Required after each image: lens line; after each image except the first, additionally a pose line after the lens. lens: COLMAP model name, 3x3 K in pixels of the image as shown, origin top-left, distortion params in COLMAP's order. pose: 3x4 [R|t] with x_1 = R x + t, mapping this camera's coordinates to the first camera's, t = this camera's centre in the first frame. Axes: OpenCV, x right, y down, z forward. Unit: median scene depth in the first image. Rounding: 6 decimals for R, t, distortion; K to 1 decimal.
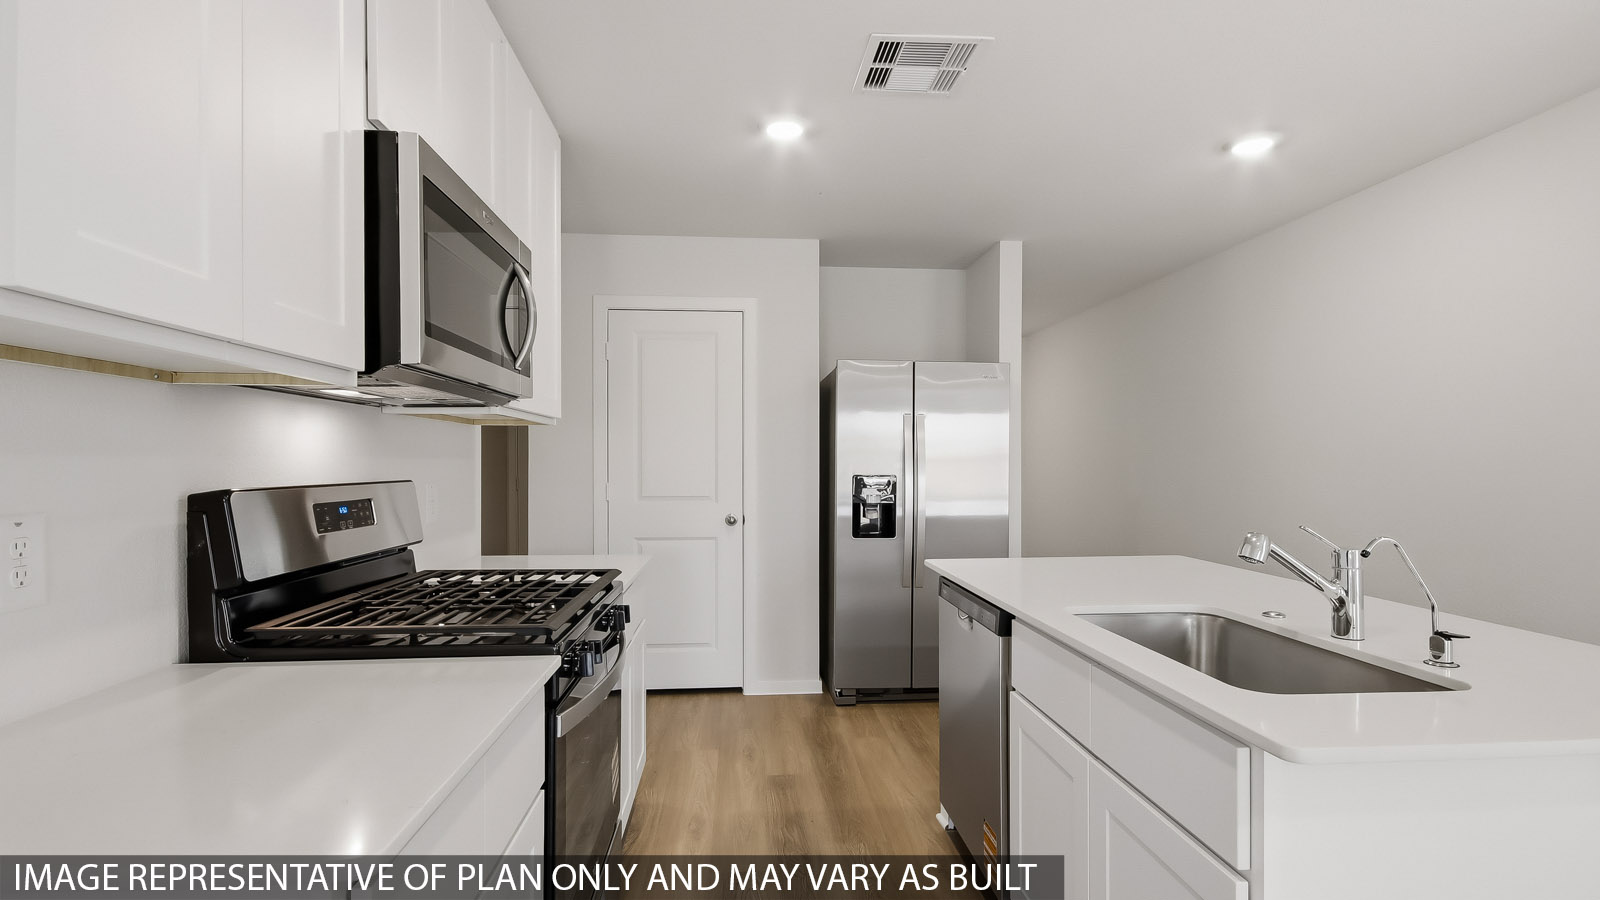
lens RADIAL K [[749.9, 0, 796.4], [0, 749.9, 466.0], [0, 0, 1]] dist [0.013808, -0.000876]
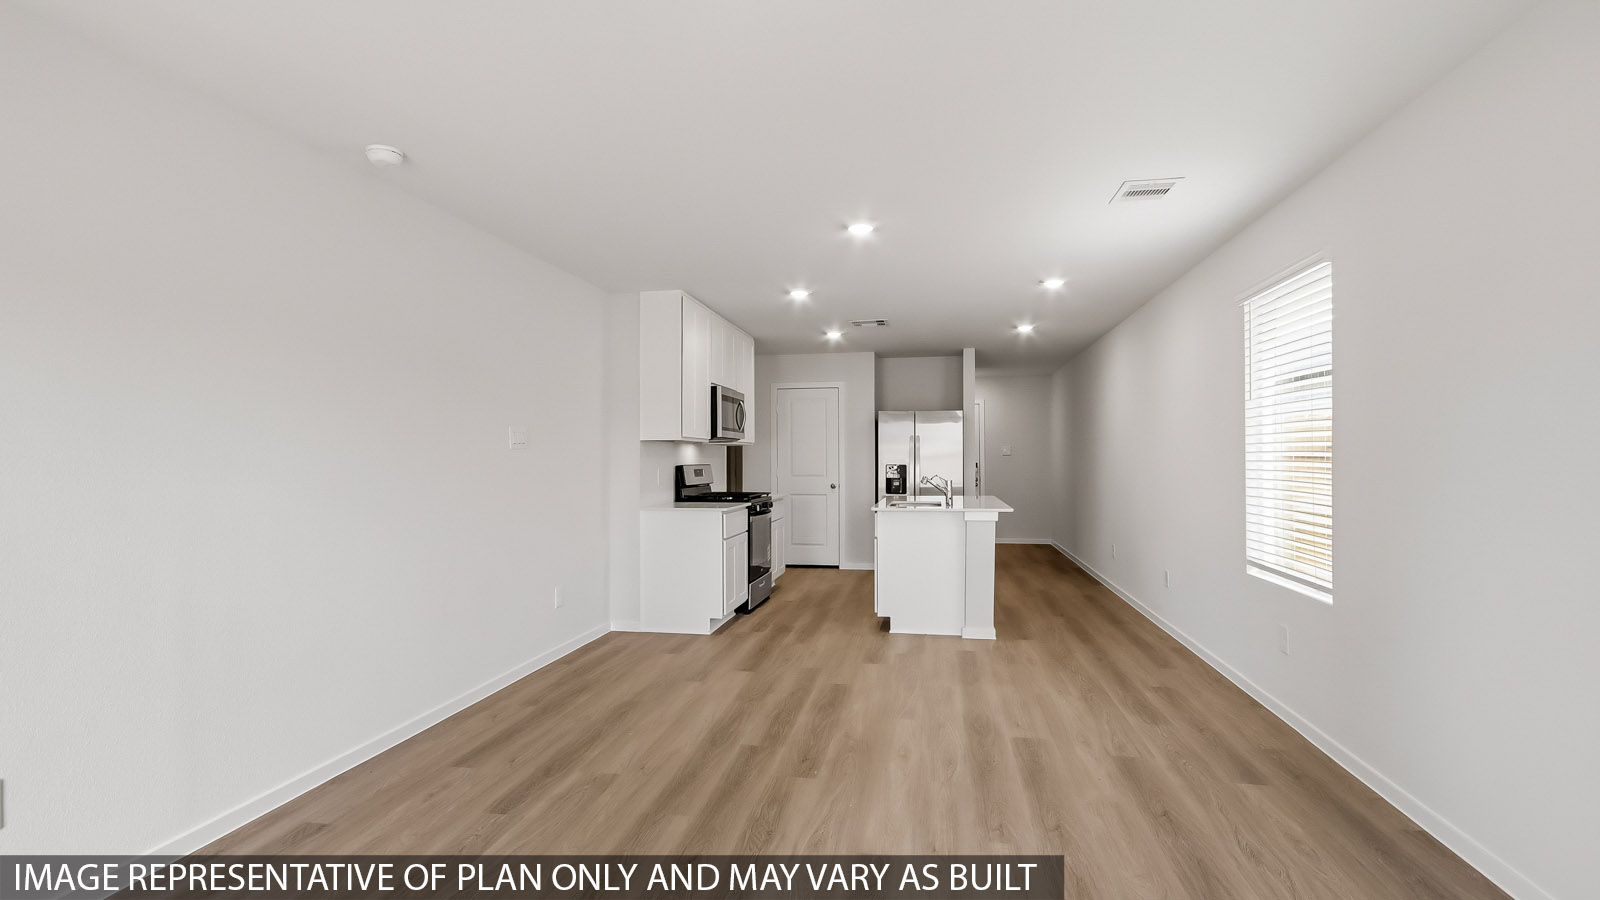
lens RADIAL K [[749.9, 0, 812.5], [0, 749.9, 450.5], [0, 0, 1]] dist [0.013808, -0.000876]
pose [[0.970273, -0.008259, -0.241871, 0.550096], [0.004013, 0.999829, -0.018042, 0.014469], [0.241979, 0.016535, 0.970141, -1.593525]]
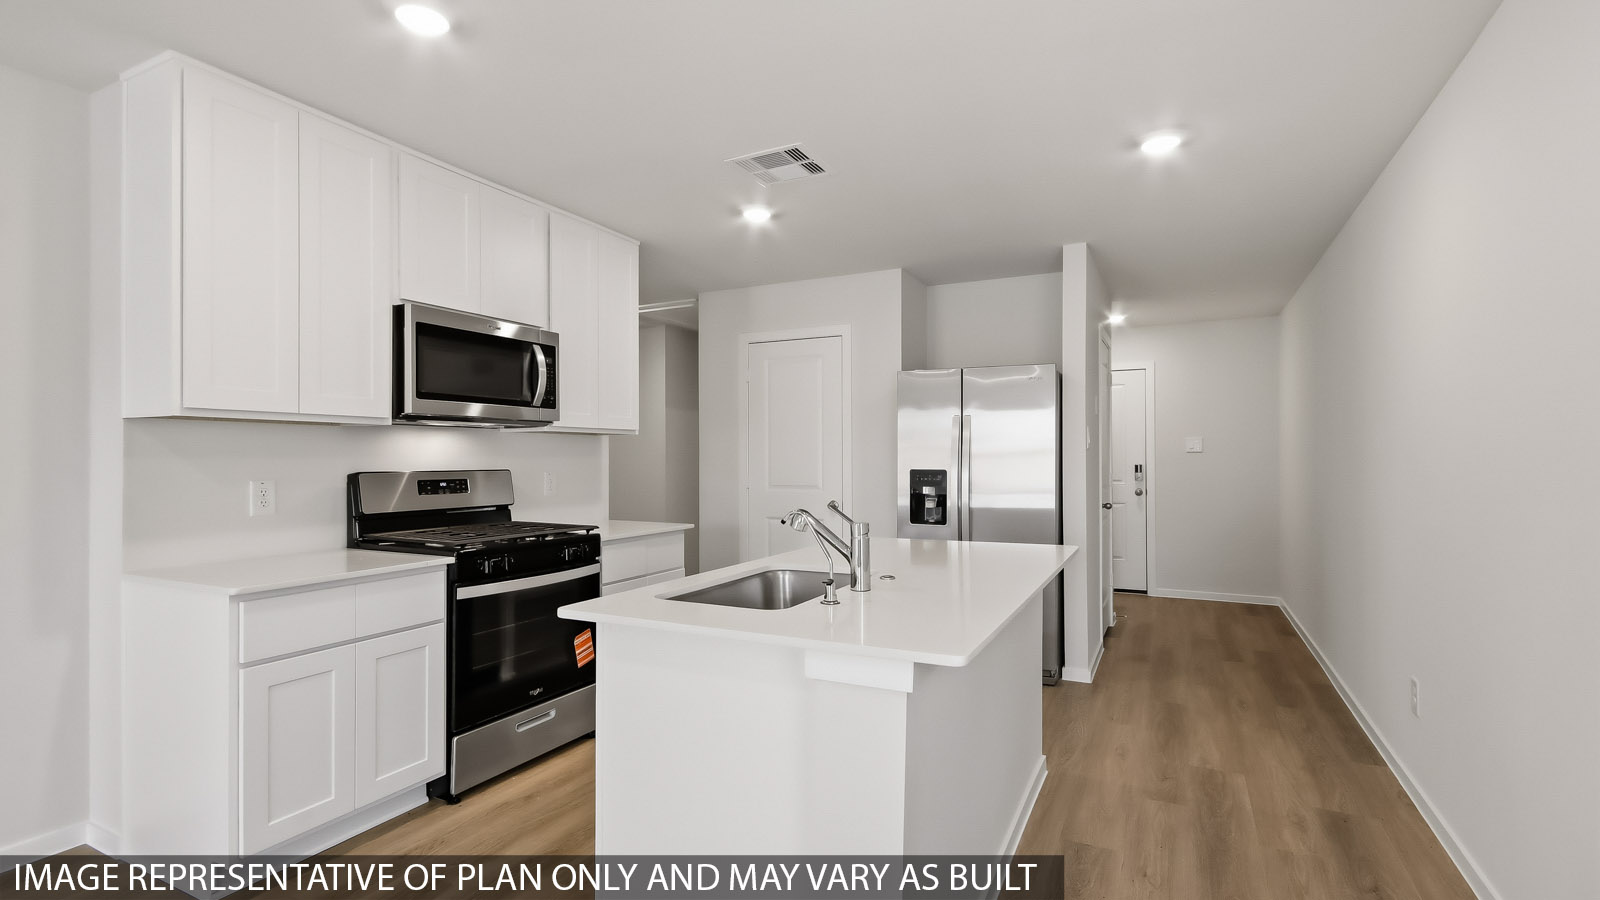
lens RADIAL K [[749.9, 0, 805.3], [0, 749.9, 446.1], [0, 0, 1]] dist [0.013808, -0.000876]
pose [[0.859973, -0.012226, -0.510194, 0.746742], [0.001297, 0.999762, -0.021773, 0.002518], [0.510339, 0.018062, 0.859784, -0.120791]]
